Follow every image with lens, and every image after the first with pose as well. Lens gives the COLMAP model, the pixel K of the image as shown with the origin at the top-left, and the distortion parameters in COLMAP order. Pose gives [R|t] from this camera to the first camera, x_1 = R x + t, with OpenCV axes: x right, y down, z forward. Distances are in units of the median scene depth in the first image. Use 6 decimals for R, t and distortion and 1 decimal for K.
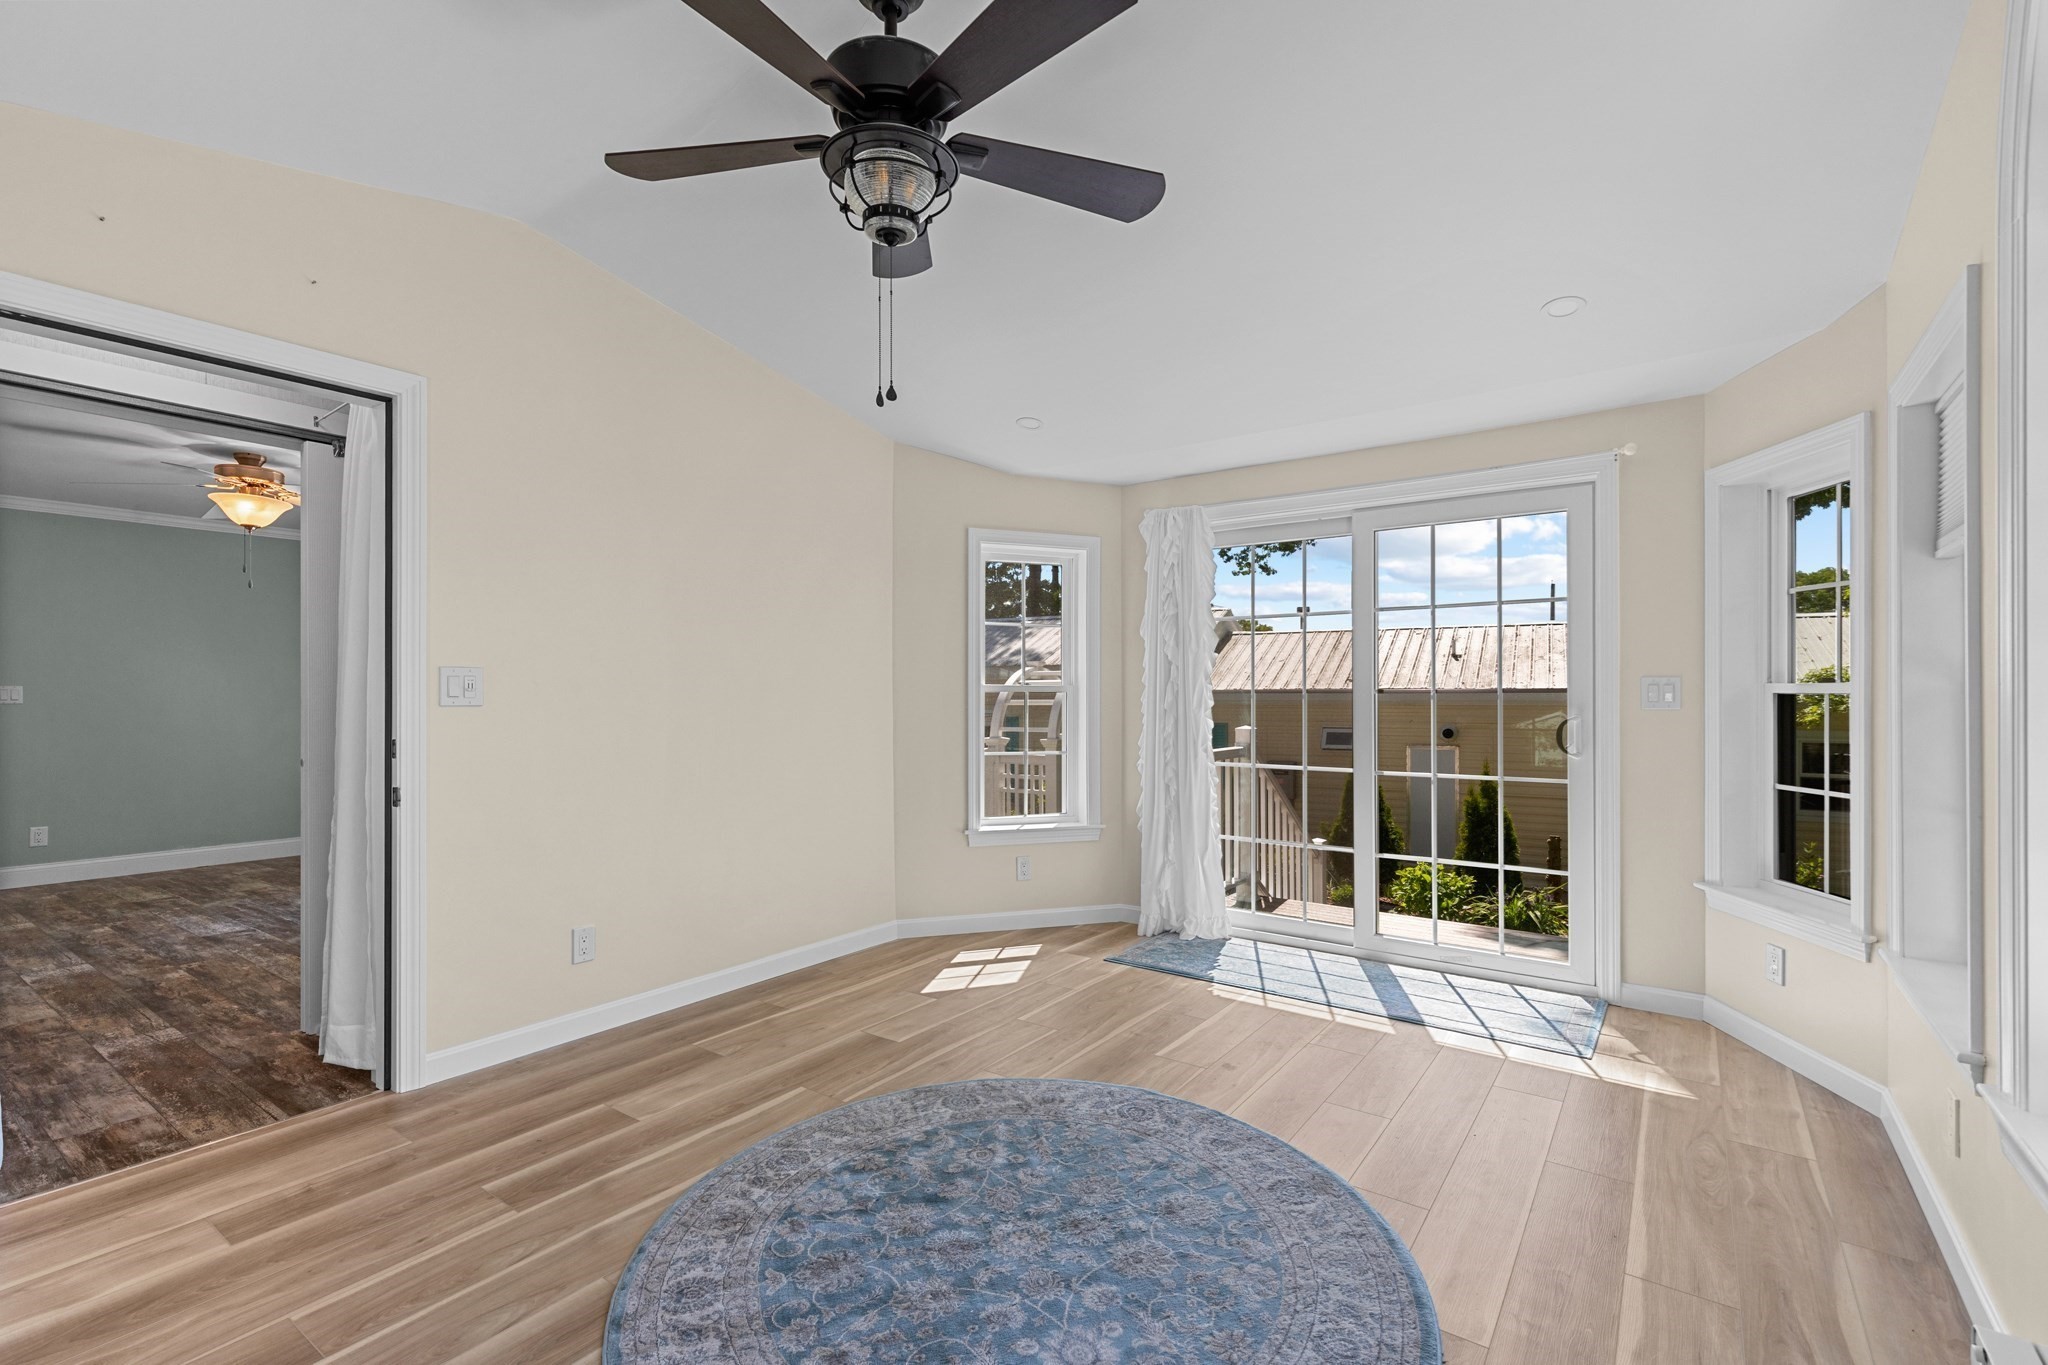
lens RADIAL K [[893.2, 0, 1026.5], [0, 893.2, 703.4], [0, 0, 1]] dist [0.004248, 0.000168]
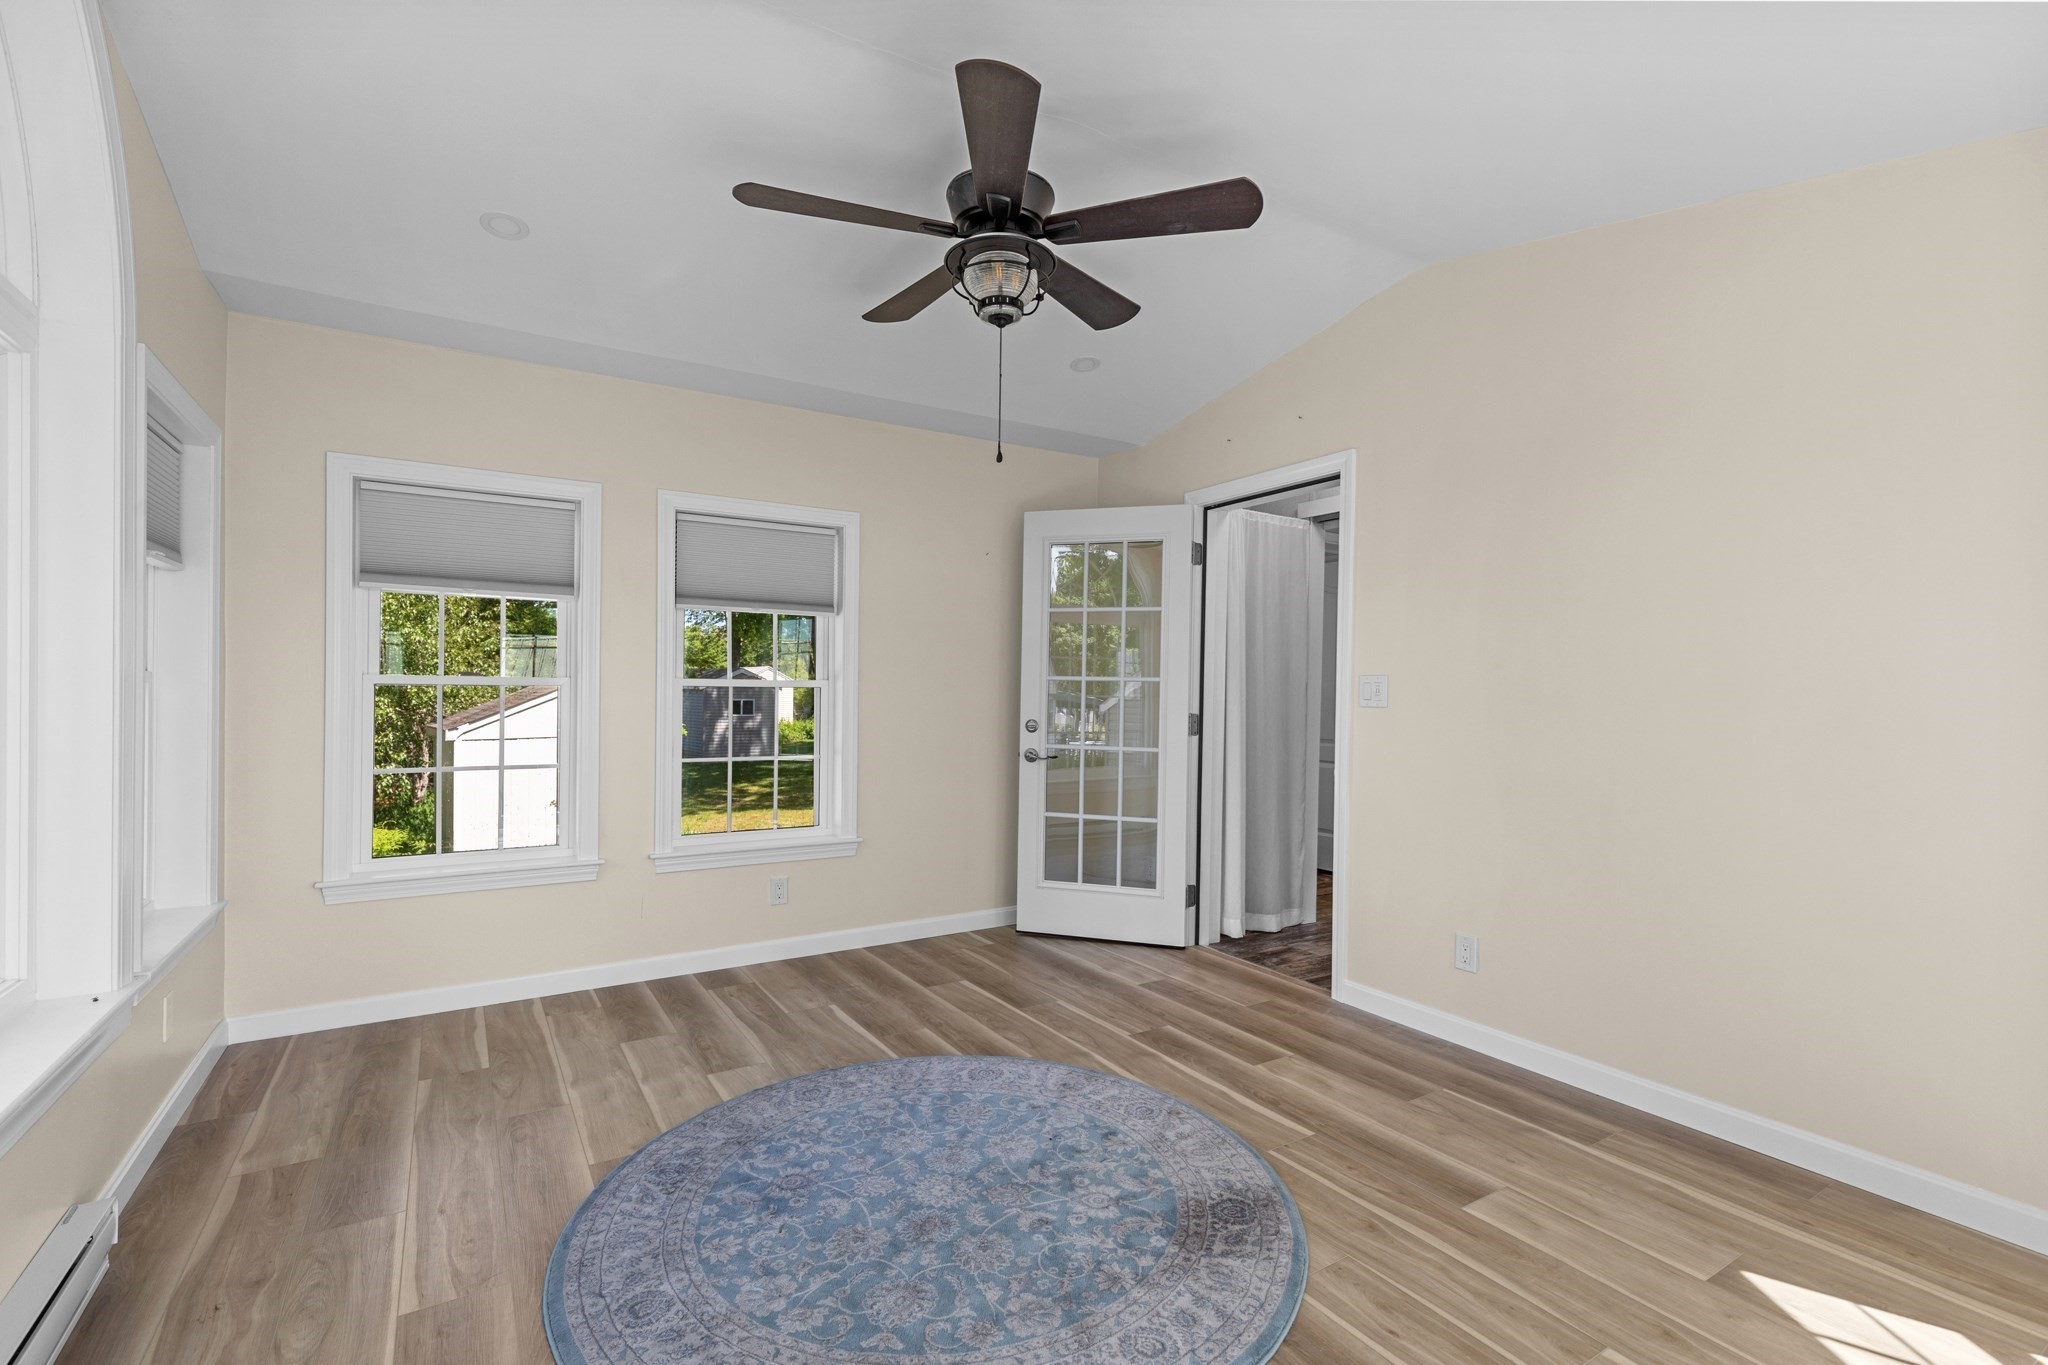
lens RADIAL K [[923.4, 0, 1022.9], [0, 923.4, 681.5], [0, 0, 1]] dist [-0.001425, -0.000305]
pose [[-0.373860, -0.007303, -0.927456, 0.670483], [-0.015695, 0.999876, -0.001546, -0.019842], [0.927352, 0.013979, -0.373929, 0.986435]]
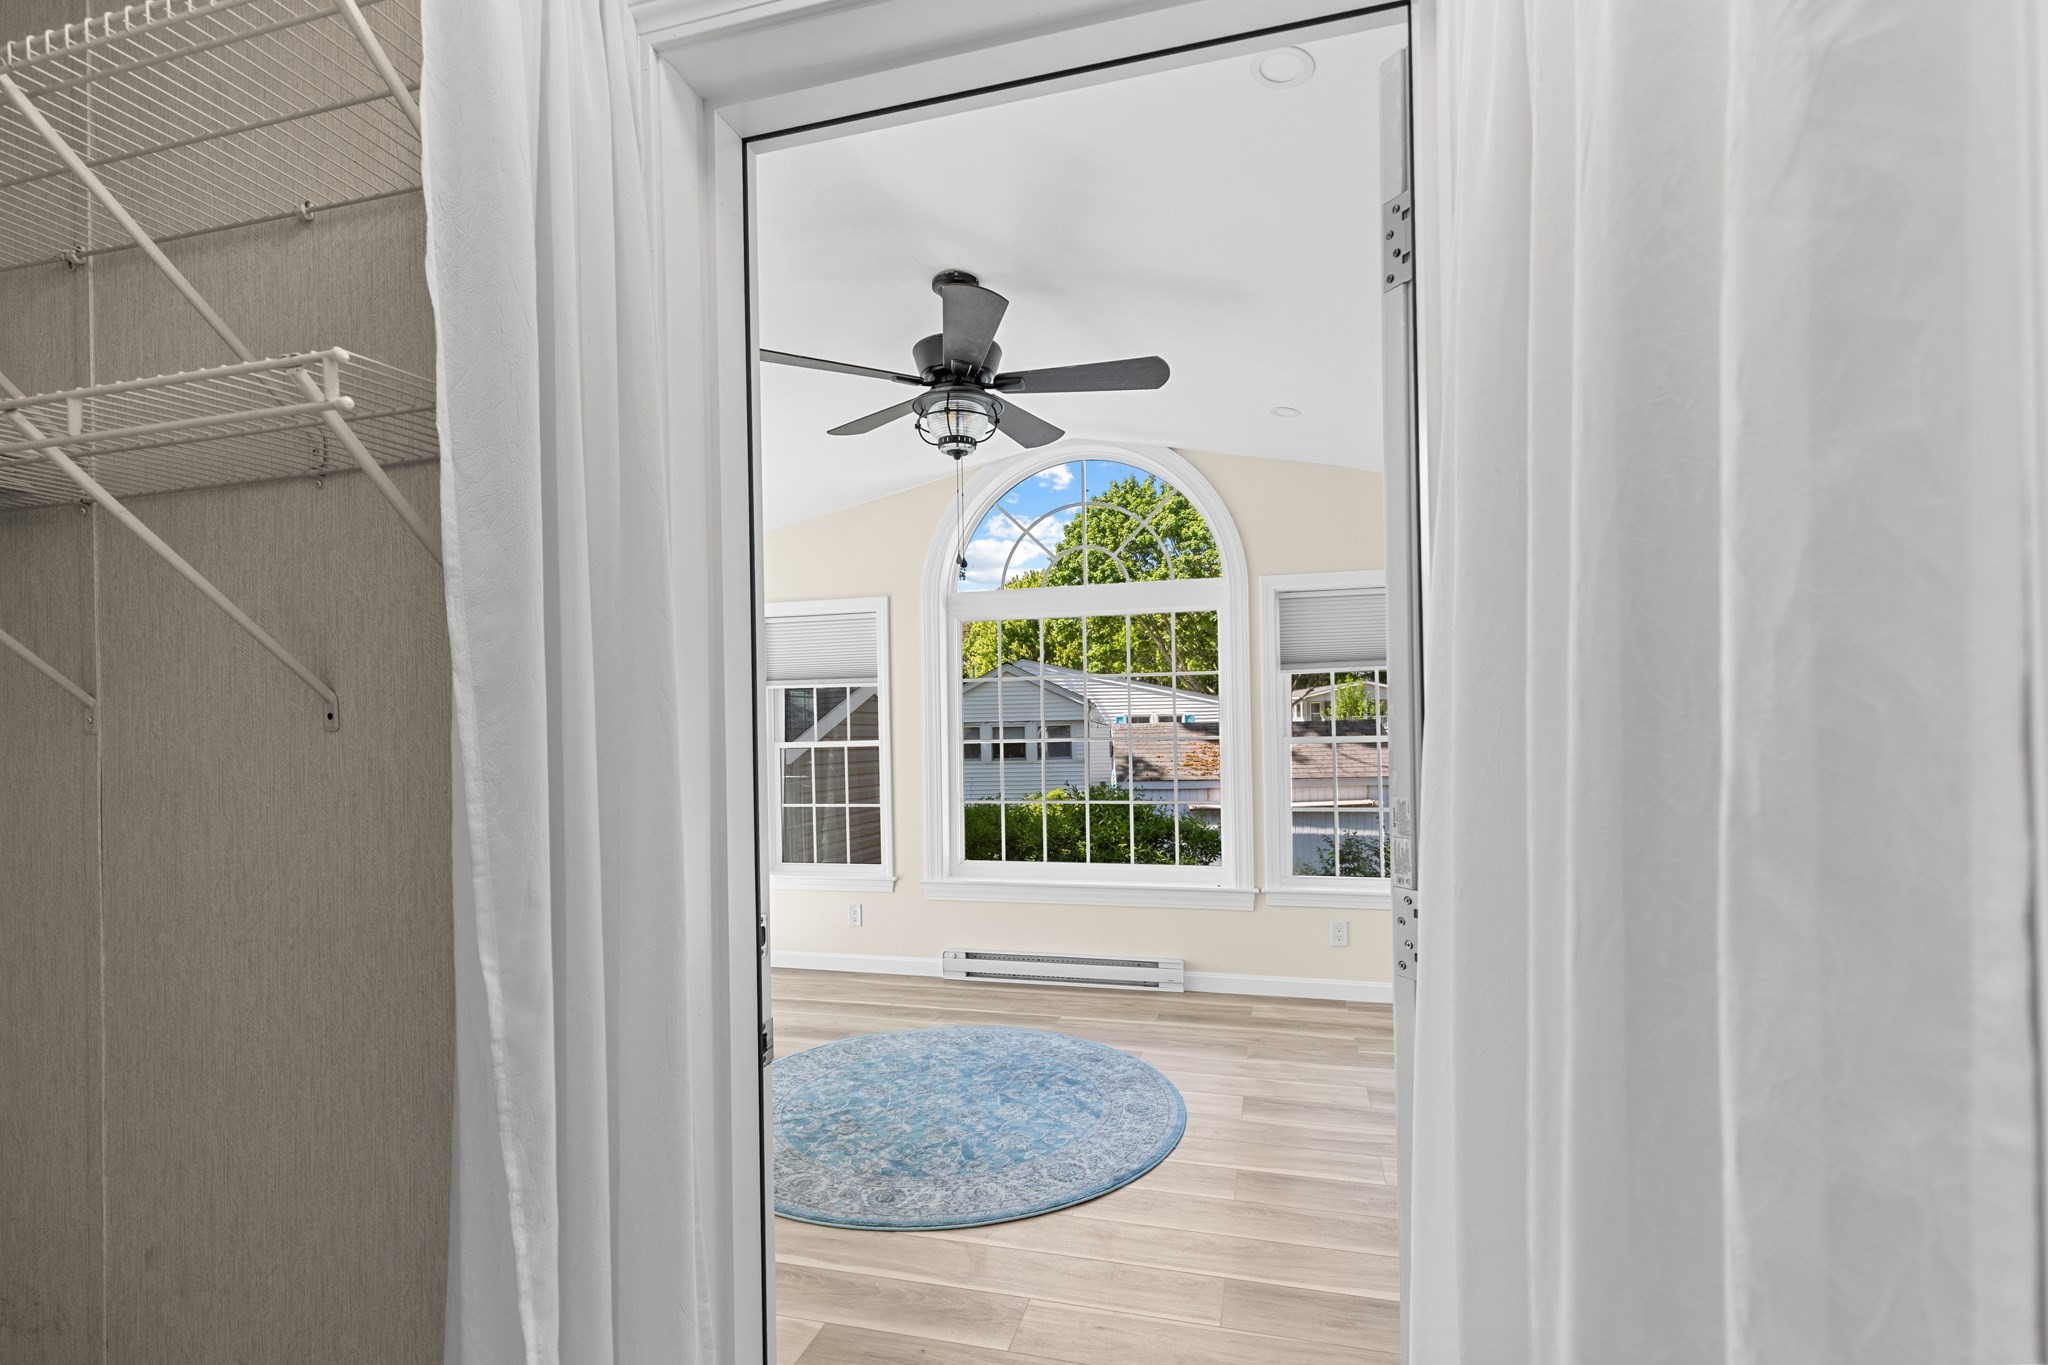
lens RADIAL K [[969.7, 0, 1025.4], [0, 969.7, 691.4], [0, 0, 1]] dist [0.001813, 0.000091]
pose [[-0.357516, 0.036654, 0.933187, -1.114561], [0.021930, 0.999283, -0.030848, -0.049965], [-0.933649, 0.009436, -0.358064, 0.965413]]
